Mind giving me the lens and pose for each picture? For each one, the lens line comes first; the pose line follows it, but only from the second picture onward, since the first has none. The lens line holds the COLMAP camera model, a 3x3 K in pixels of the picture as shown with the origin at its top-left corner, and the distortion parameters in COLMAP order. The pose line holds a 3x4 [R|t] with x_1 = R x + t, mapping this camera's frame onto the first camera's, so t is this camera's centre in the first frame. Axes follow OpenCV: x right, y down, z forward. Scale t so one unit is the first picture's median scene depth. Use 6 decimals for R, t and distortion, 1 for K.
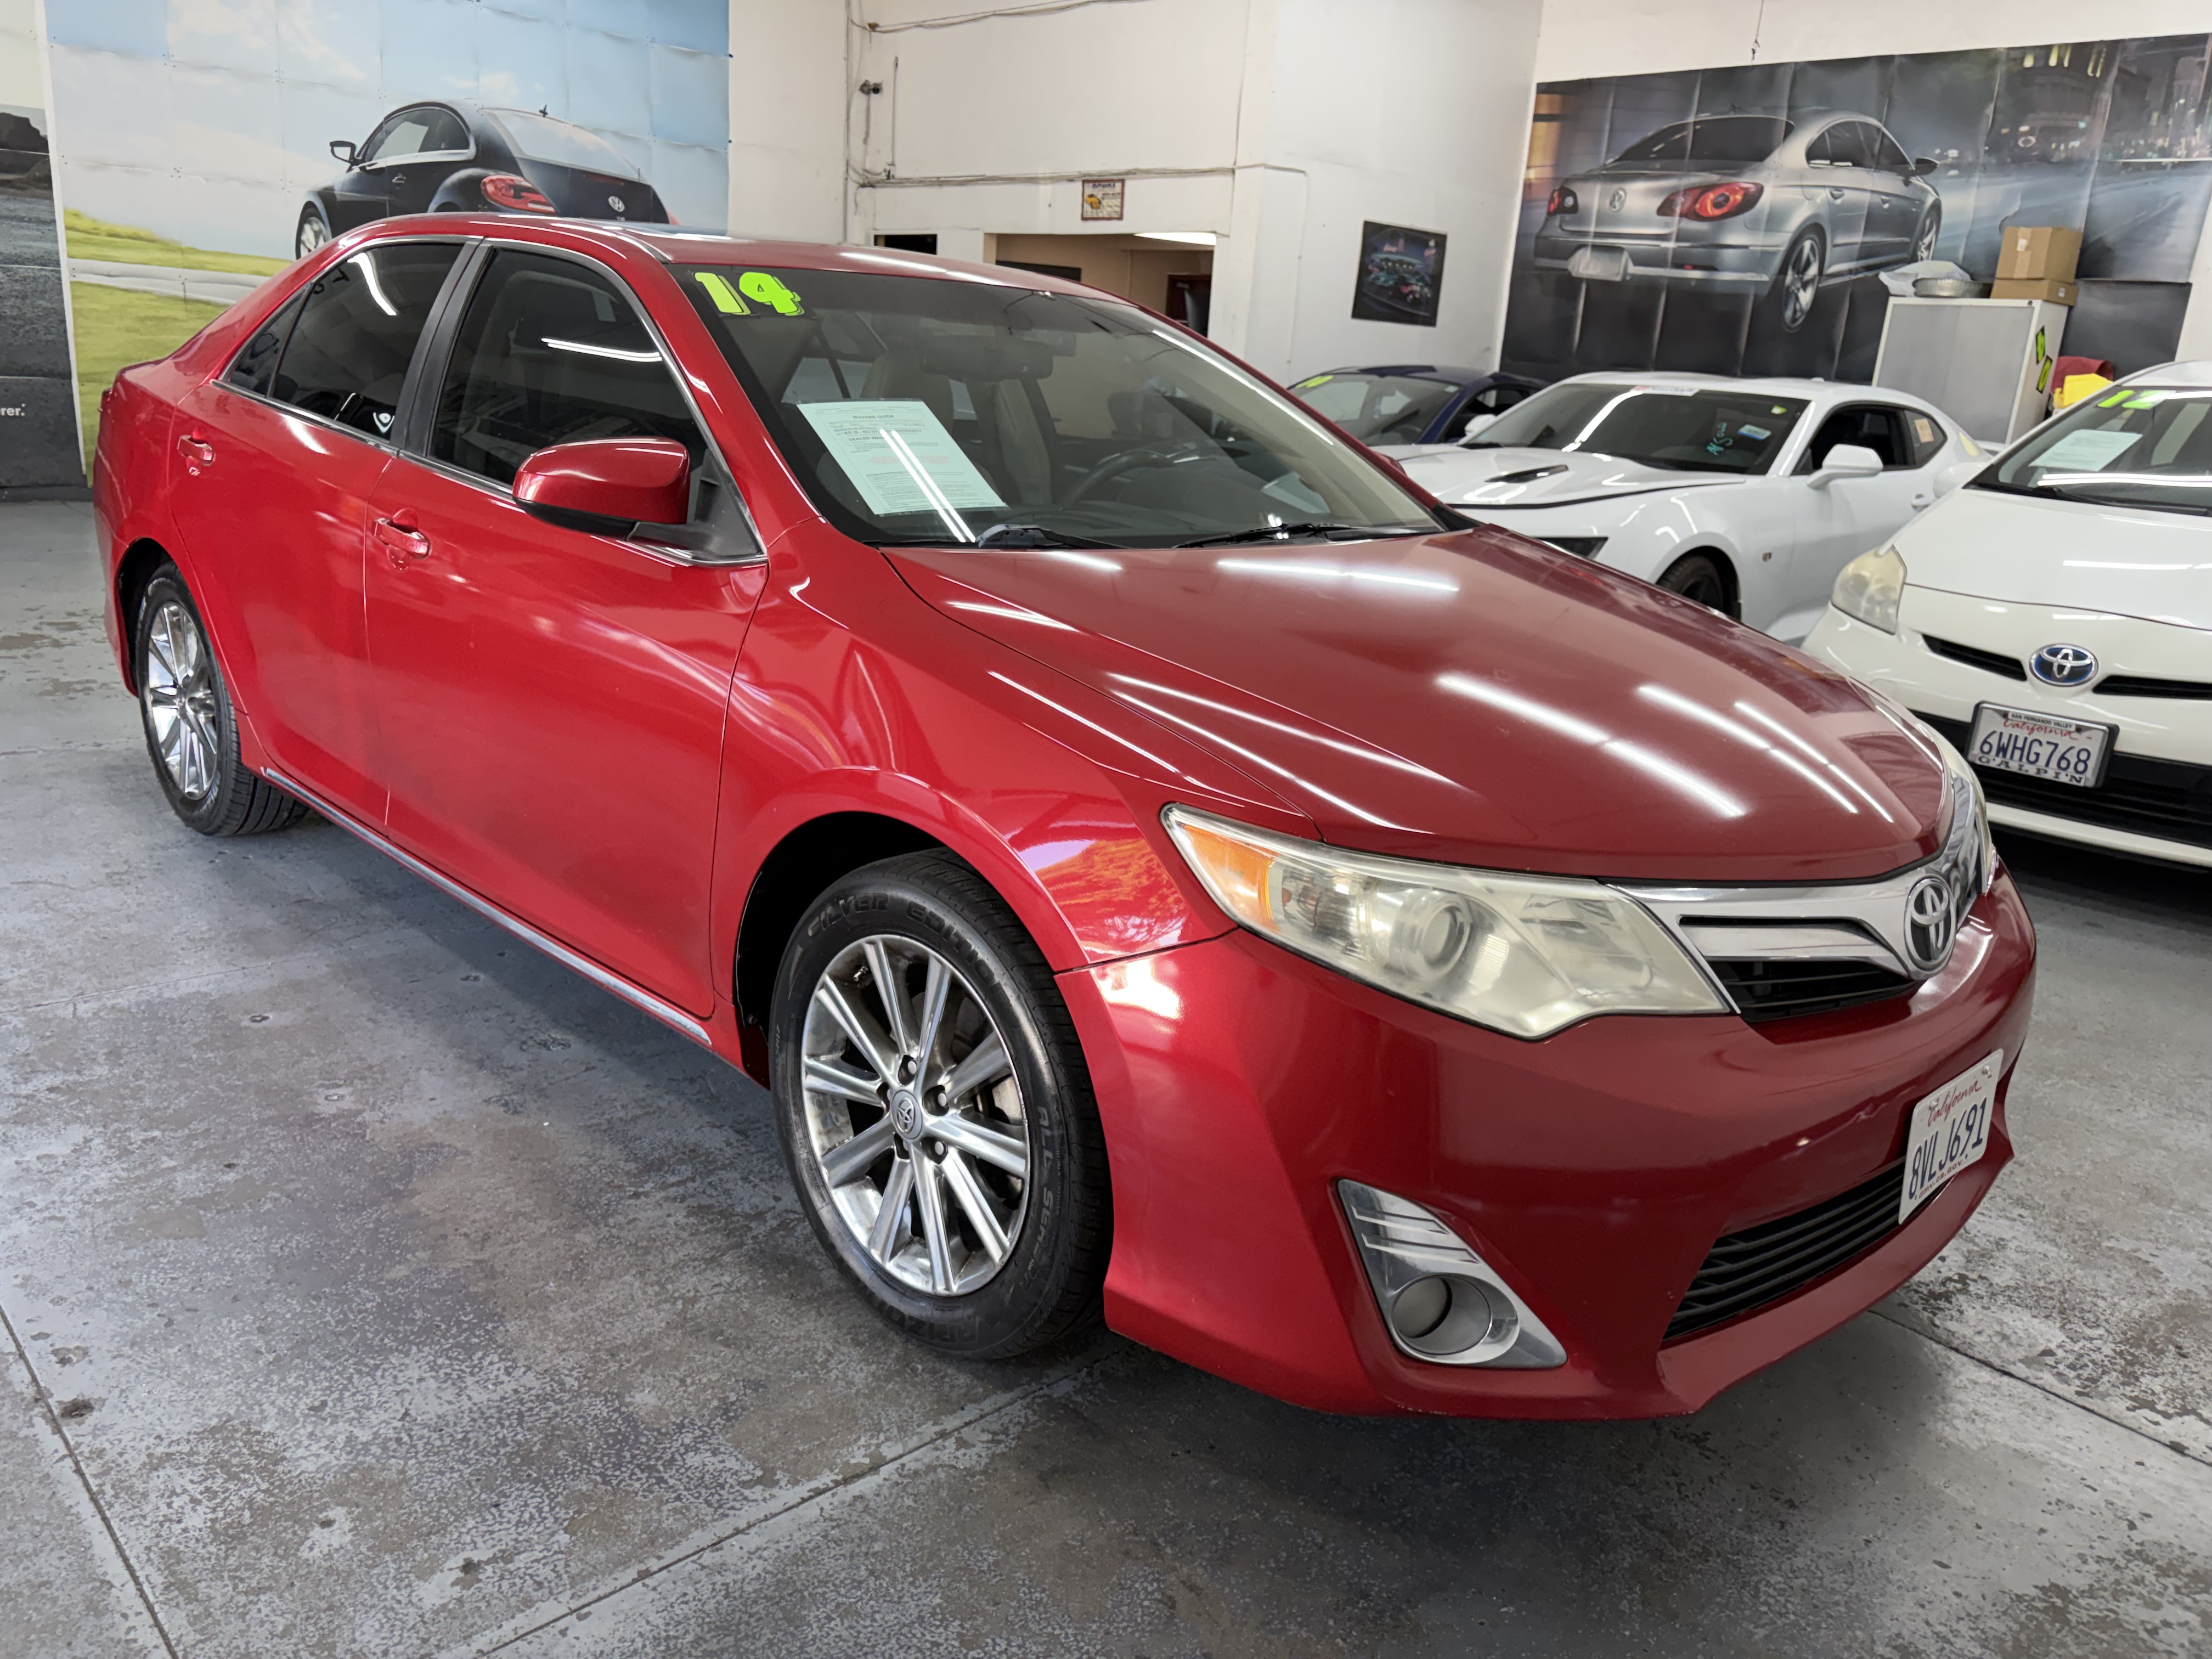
lens RADIAL K [[1682.7, 0, 1092.4], [0, 1682.7, 849.6], [0, 0, 1]] dist [0.043334, -0.042278]
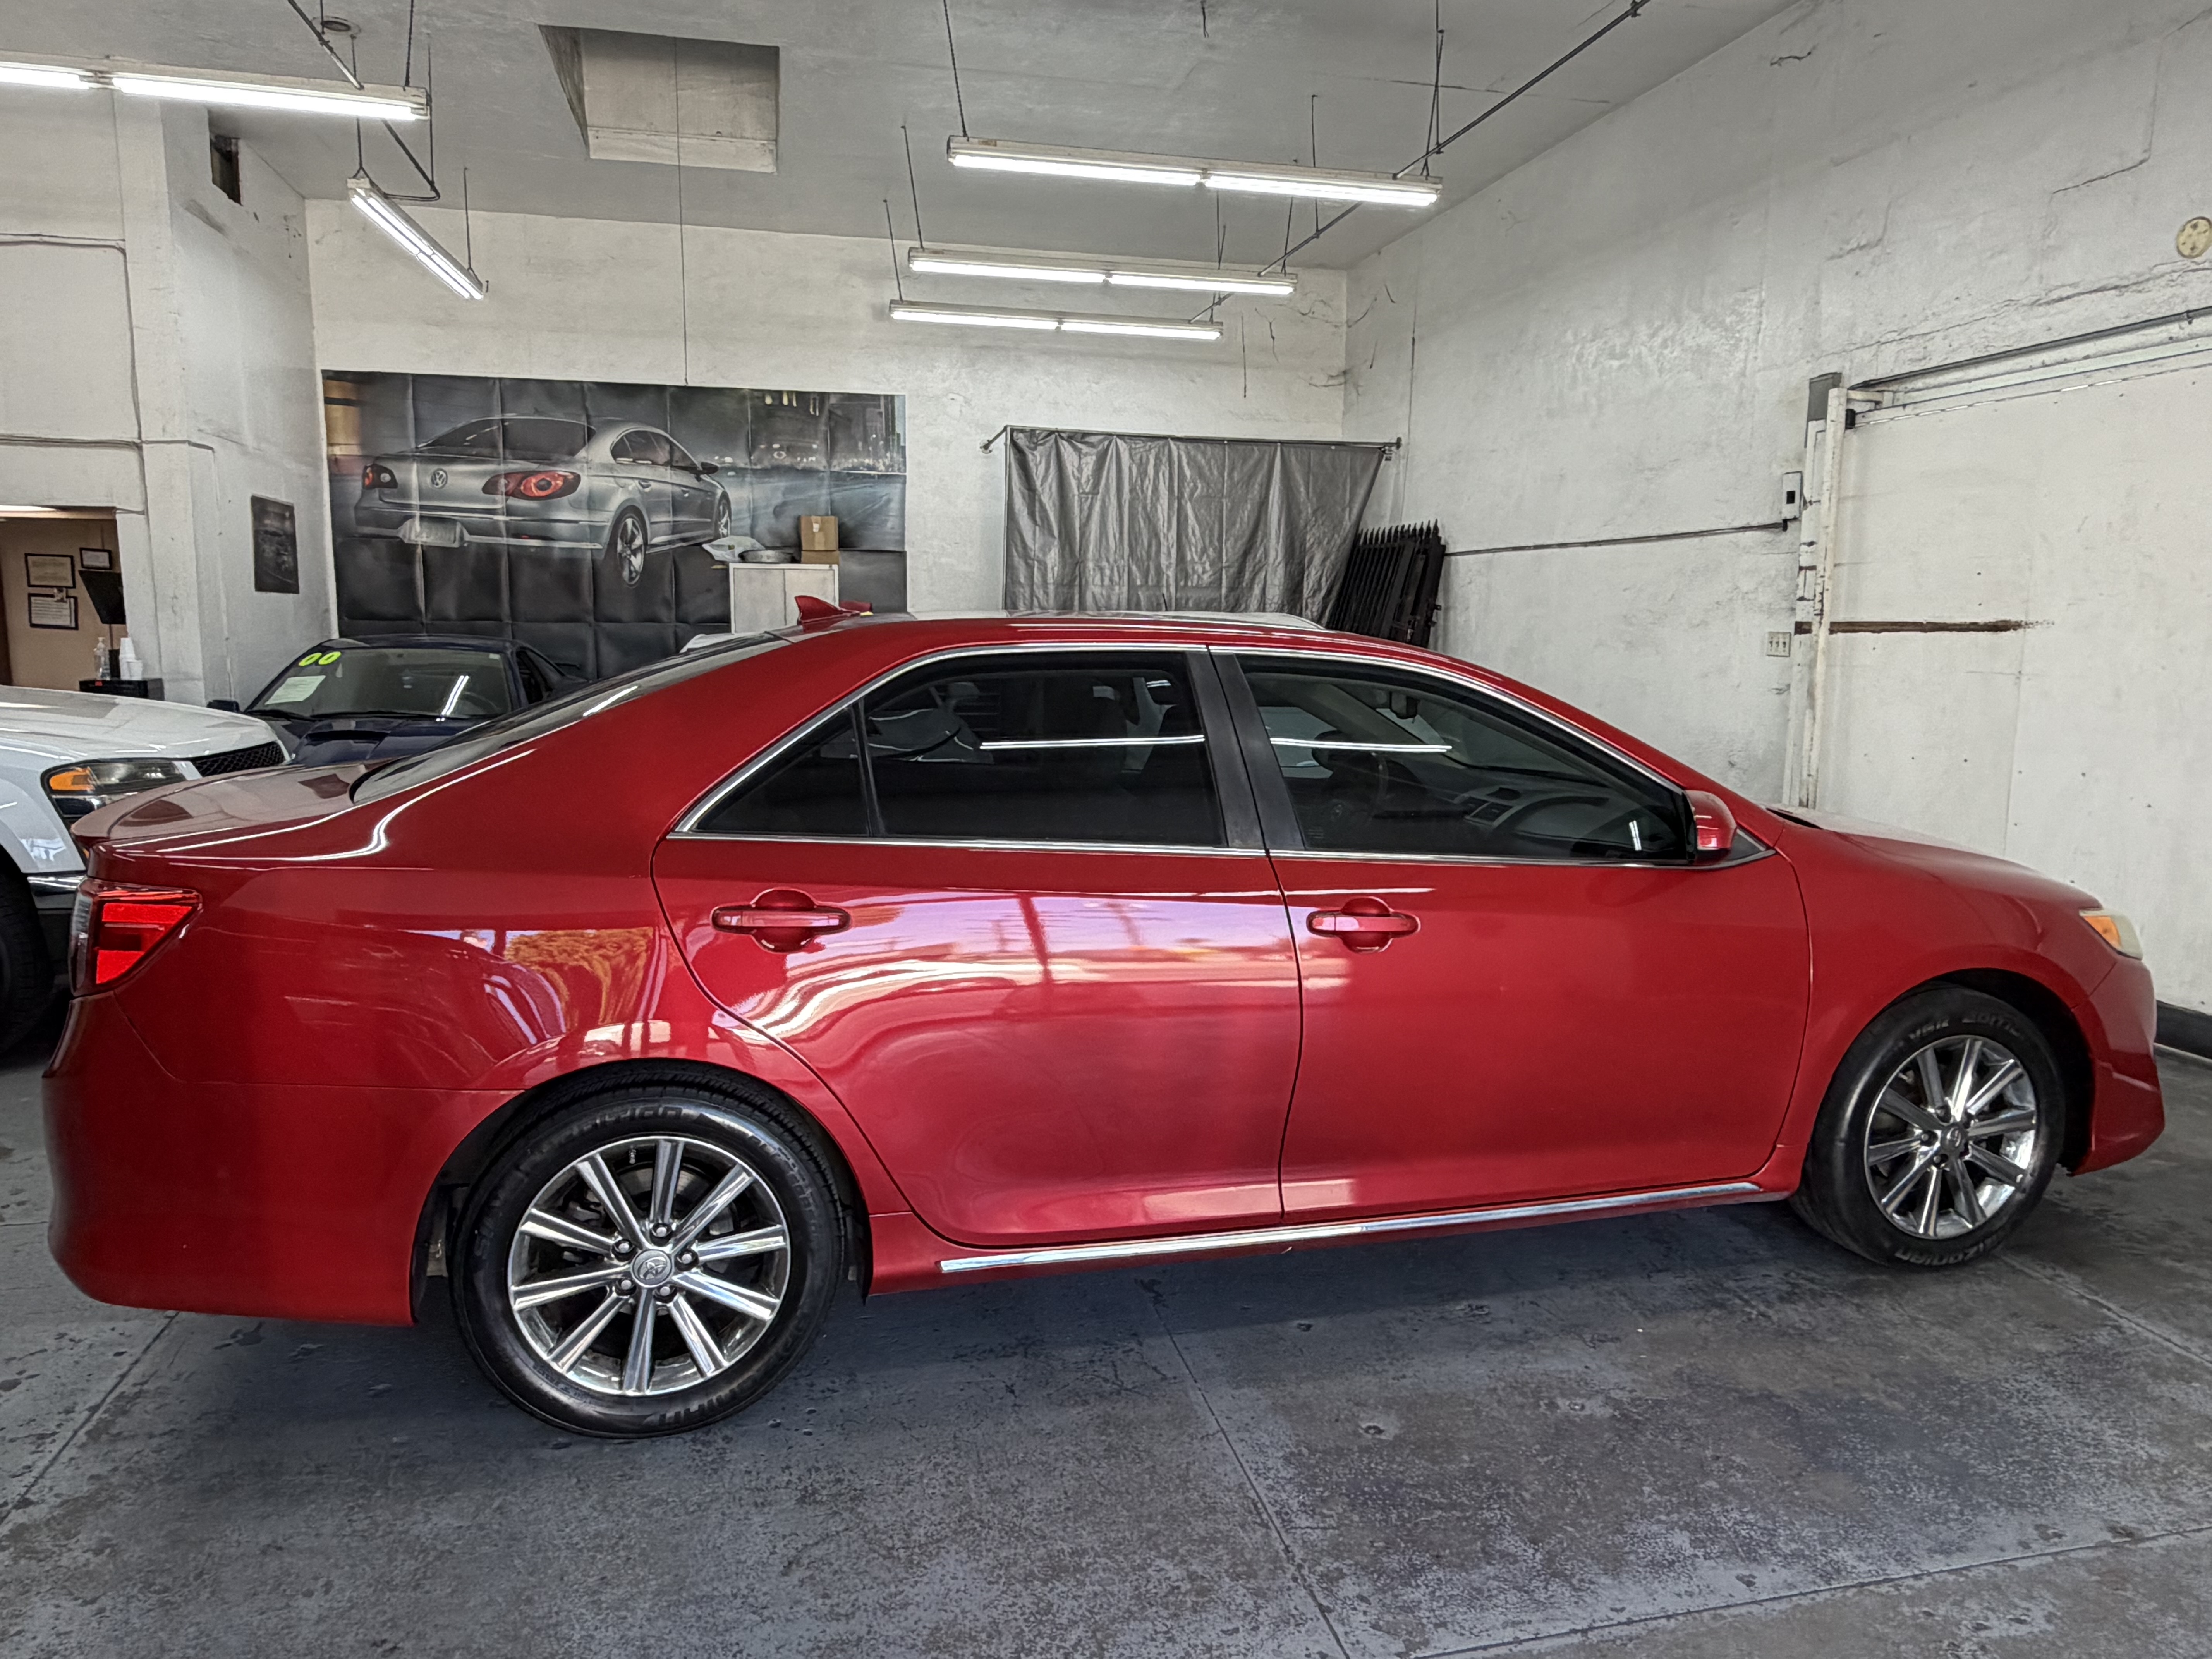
lens RADIAL K [[1444.3, 0, 1114.5], [0, 1444.3, 830.1], [0, 0, 1]] dist [-0.001932, 0.003936]
pose [[0.484848, -0.187145, 0.854342, -0.619106], [0.269190, 0.961350, 0.057817, -0.166195], [-0.832141, 0.201948, 0.516486, 0.313722]]
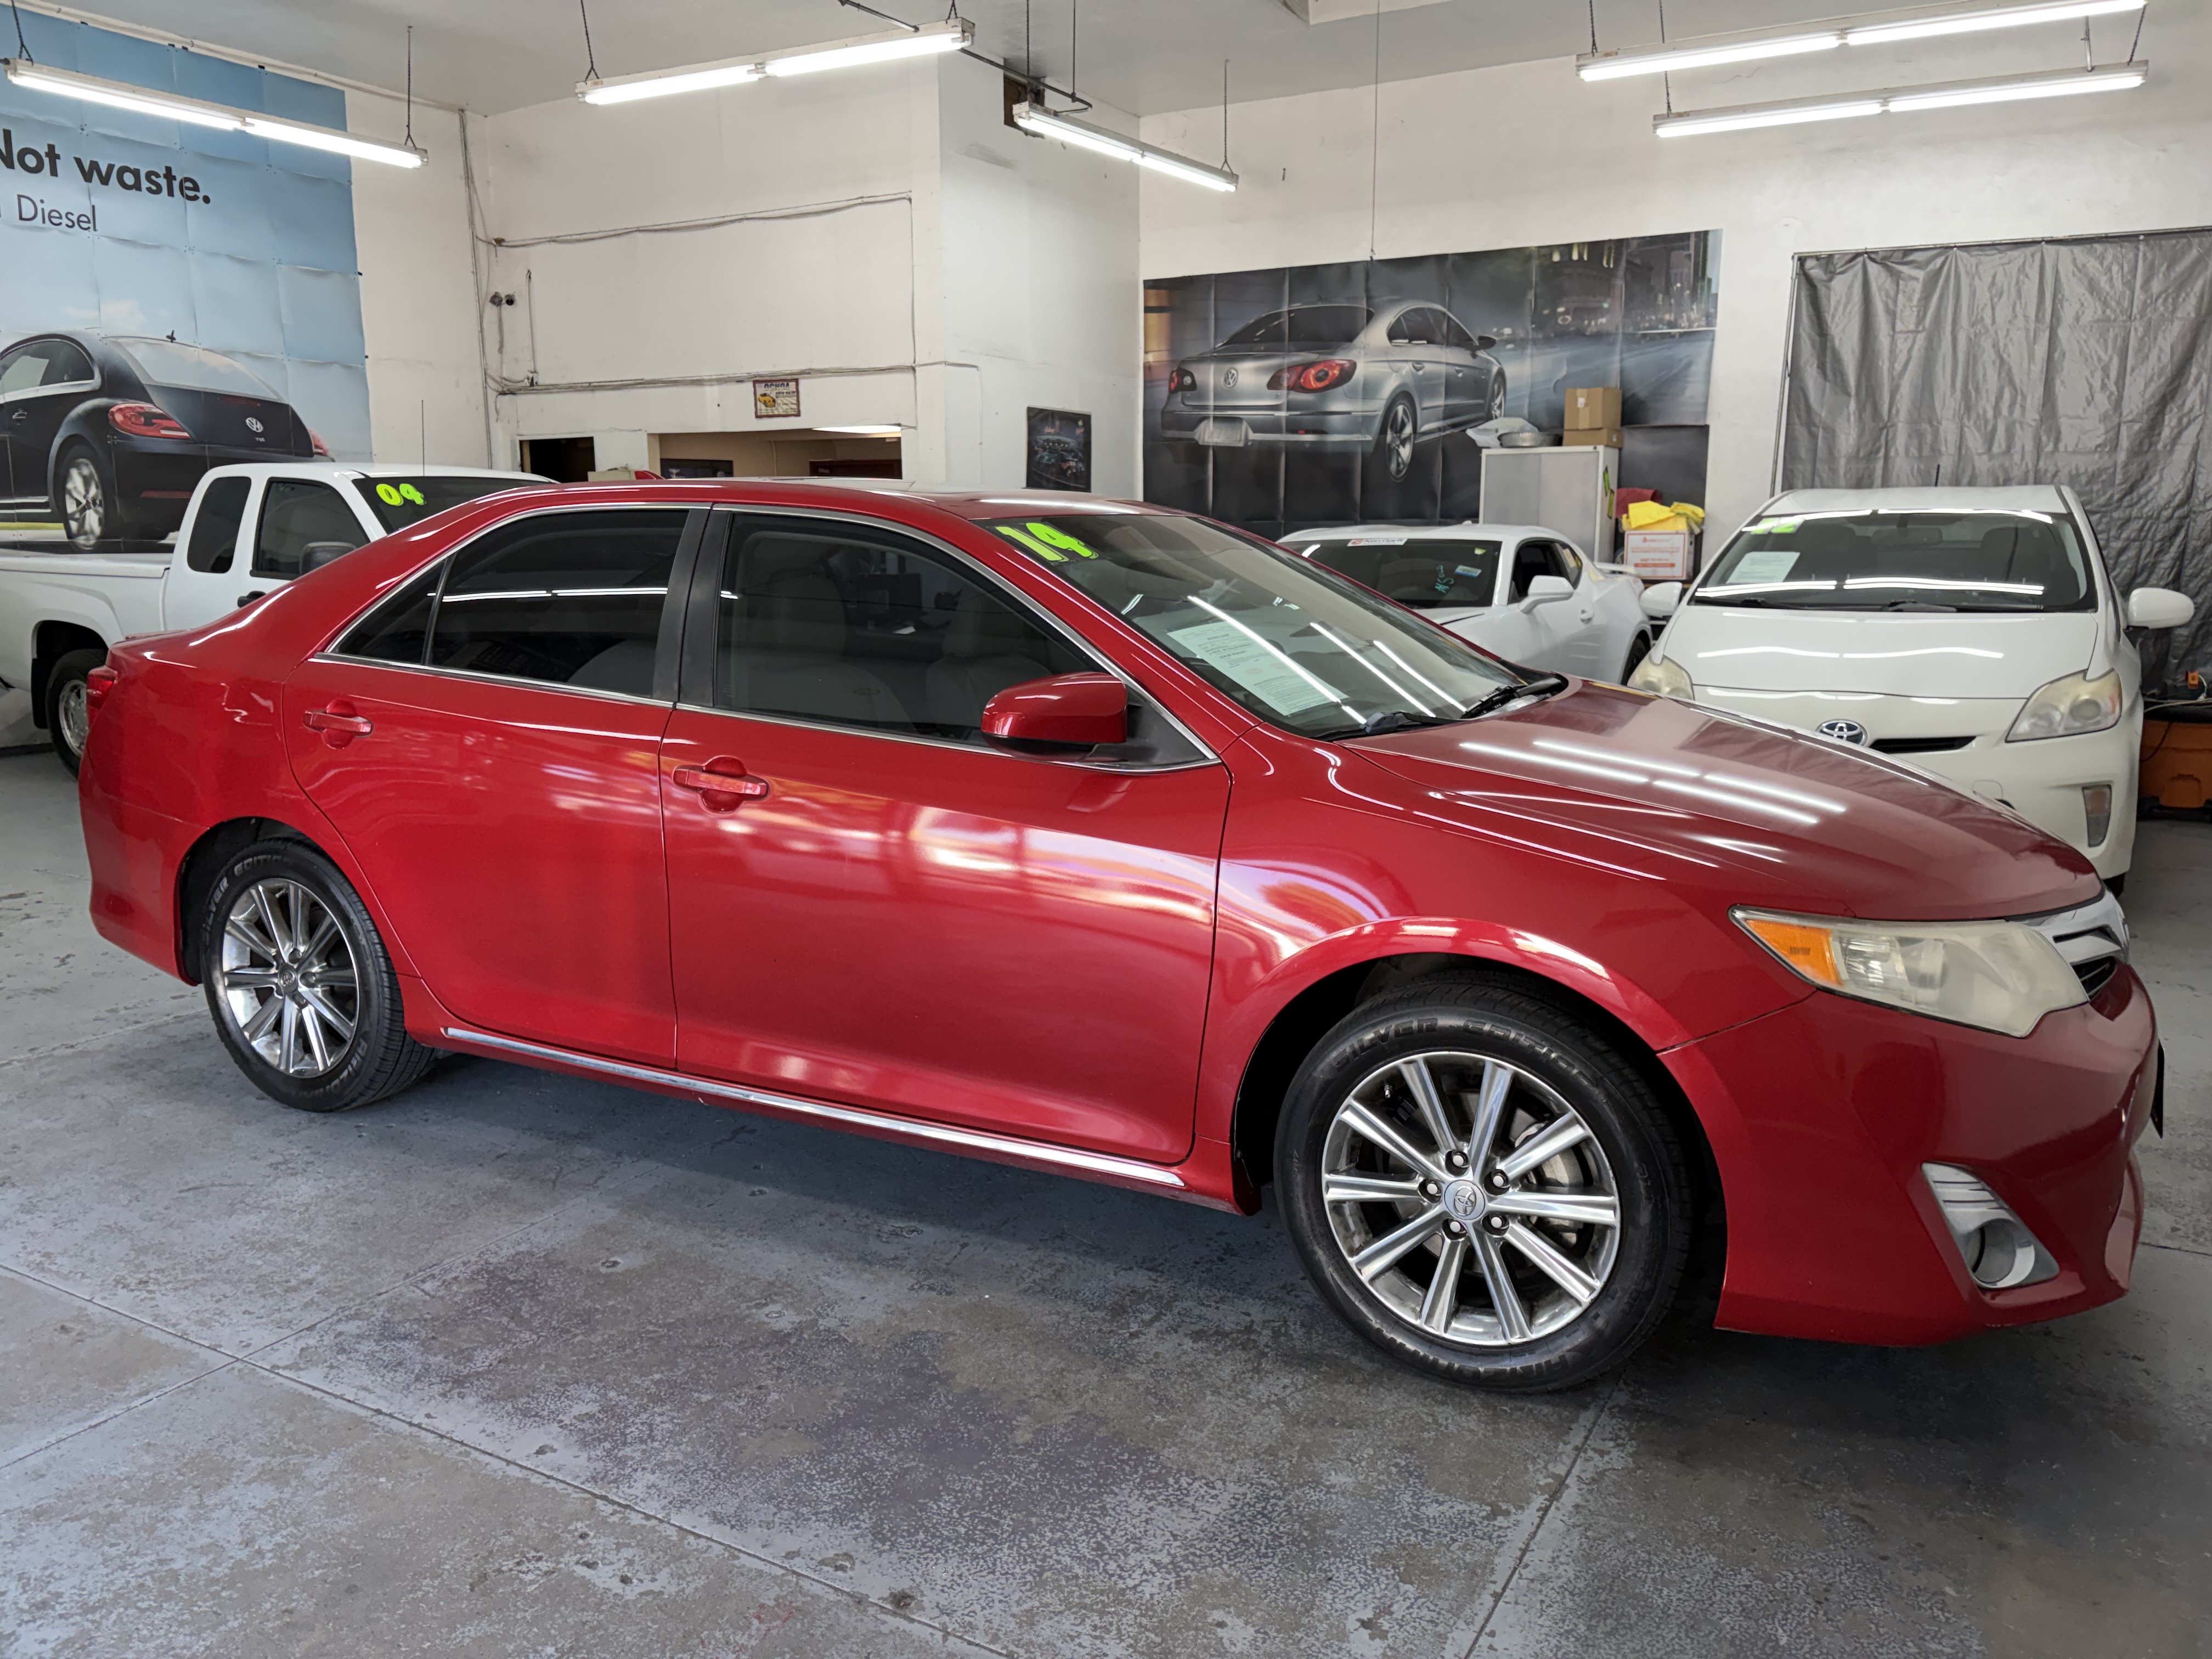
lens RADIAL K [[1682.7, 0, 1109.2], [0, 1682.7, 819.5], [0, 0, 1]] dist [0.043334, -0.042278]
pose [[0.950024, -0.120964, 0.287787, -0.236863], [0.150334, 0.985215, -0.082162, -0.017650], [-0.273593, 0.121320, 0.954164, -0.042849]]
